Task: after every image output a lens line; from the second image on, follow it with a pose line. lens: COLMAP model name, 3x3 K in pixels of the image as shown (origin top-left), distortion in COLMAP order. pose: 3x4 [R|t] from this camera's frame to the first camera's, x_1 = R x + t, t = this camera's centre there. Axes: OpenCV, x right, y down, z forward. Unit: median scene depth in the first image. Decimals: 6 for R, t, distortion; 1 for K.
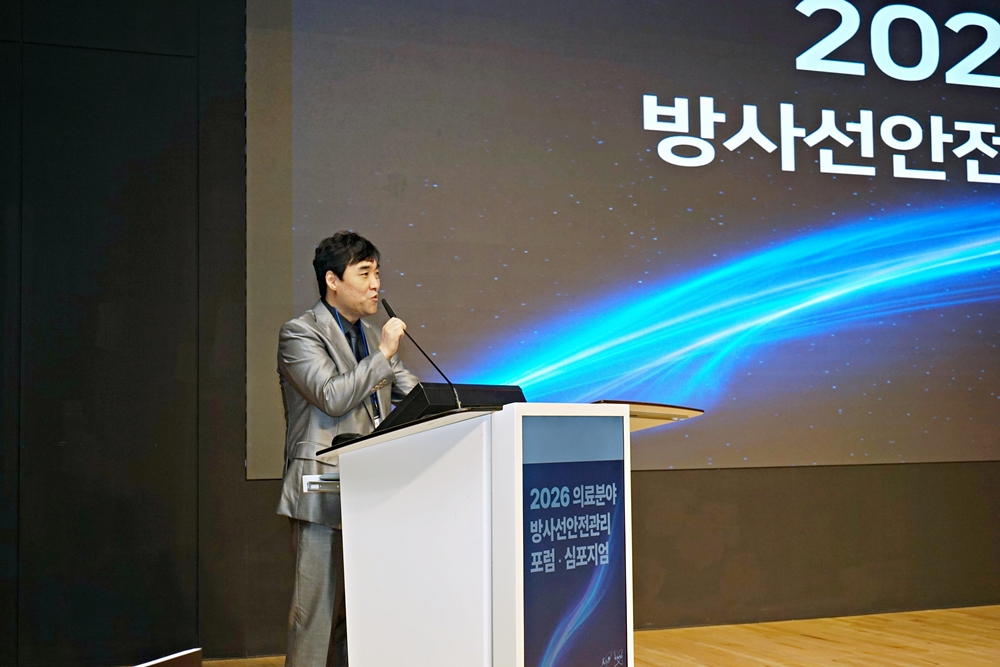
lens RADIAL K [[1422.8, 0, 522.9], [0, 1422.8, 344.8], [0, 0, 1]] dist [-0.014076, 0.000000]
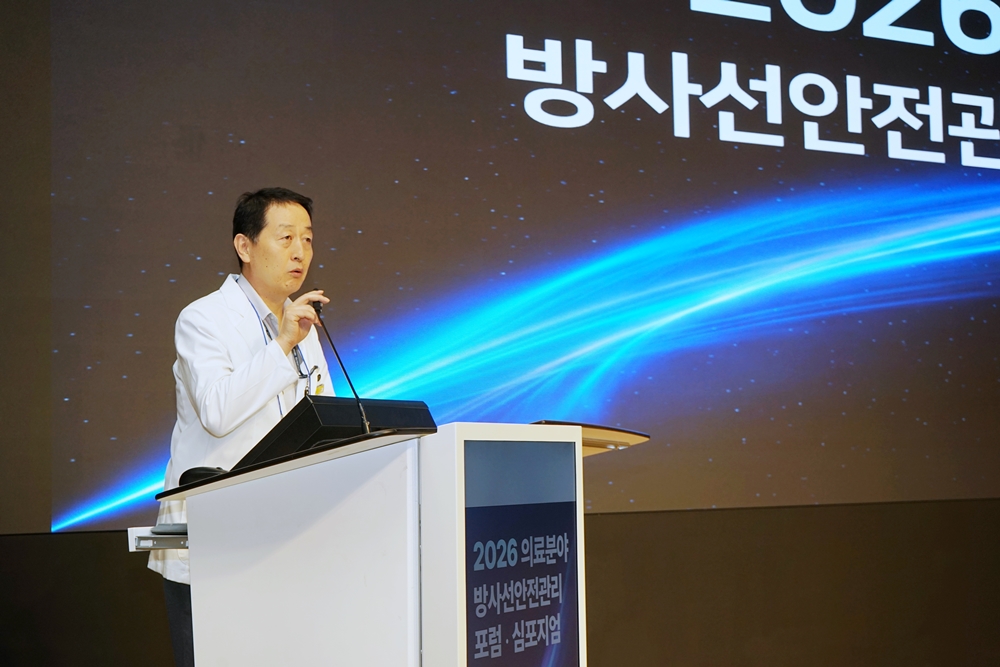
lens RADIAL K [[1718.6, 0, 518.0], [0, 1718.6, 351.6], [0, 0, 1]] dist [-0.045078, 0.000000]
pose [[0.986686, 0.005140, 0.162556, -0.064284], [-0.003602, 0.999946, -0.009753, 0.007574], [-0.162597, 0.009038, 0.986651, 0.078982]]
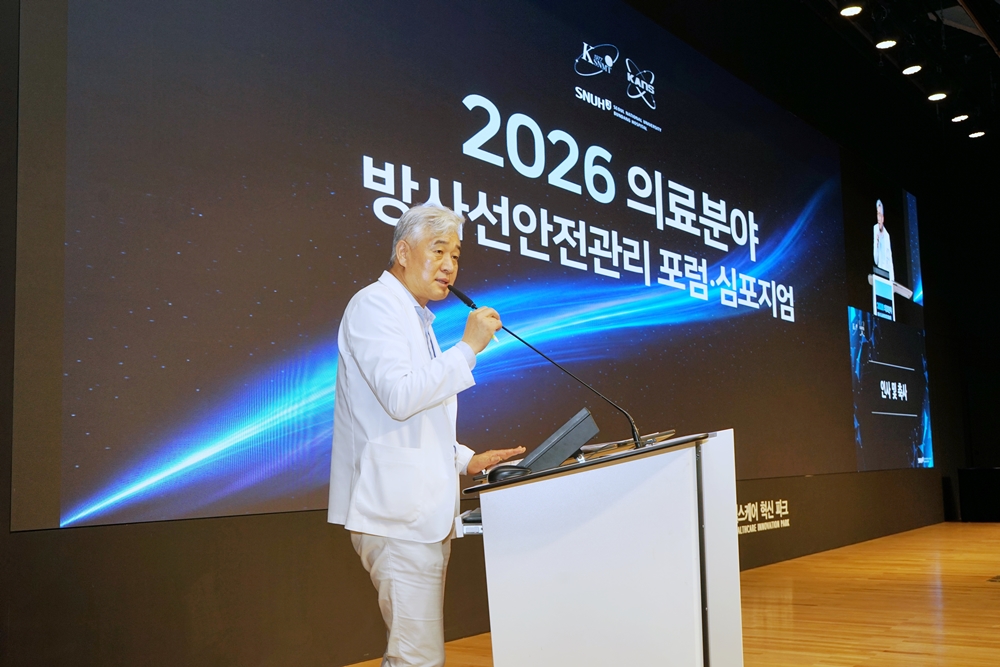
lens RADIAL K [[1104.1, 0, 498.8], [0, 1104.1, 348.6], [0, 0, 1]] dist [-0.047286, 0.000000]
pose [[0.836626, 0.046833, 0.545768, -0.292530], [-0.016710, 0.998057, -0.060030, 0.019097], [-0.547519, 0.041103, 0.835783, 0.270690]]
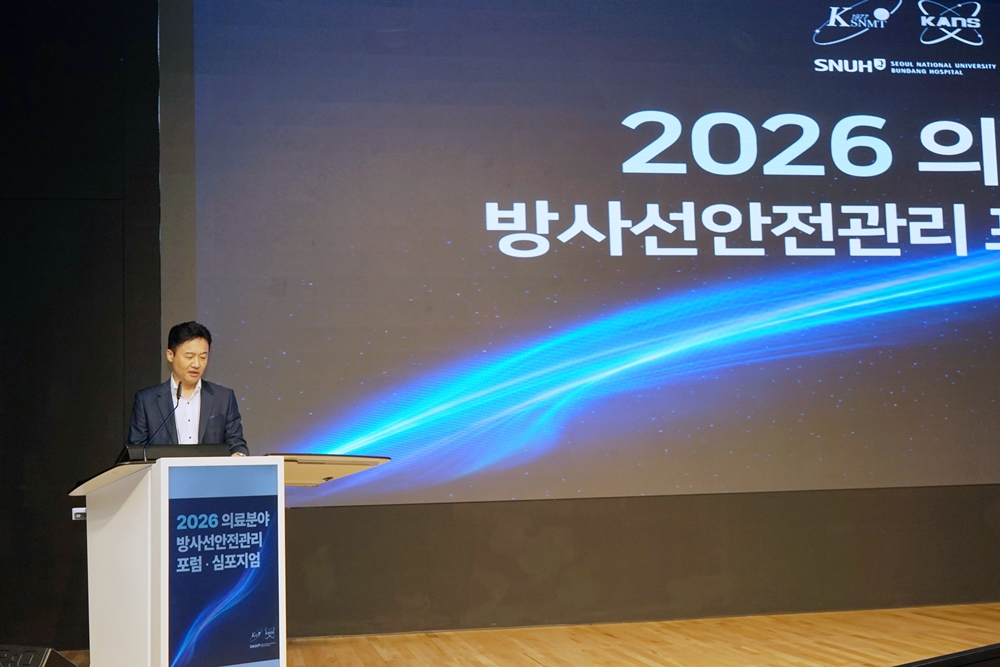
lens RADIAL K [[1373.3, 0, 529.0], [0, 1373.3, 344.9], [0, 0, 1]] dist [-0.012356, 0.000000]
pose [[0.983344, -0.031201, -0.179053, 0.355606], [0.026545, 0.999246, -0.028343, -0.015081], [0.179803, 0.023118, 0.983431, -0.197772]]
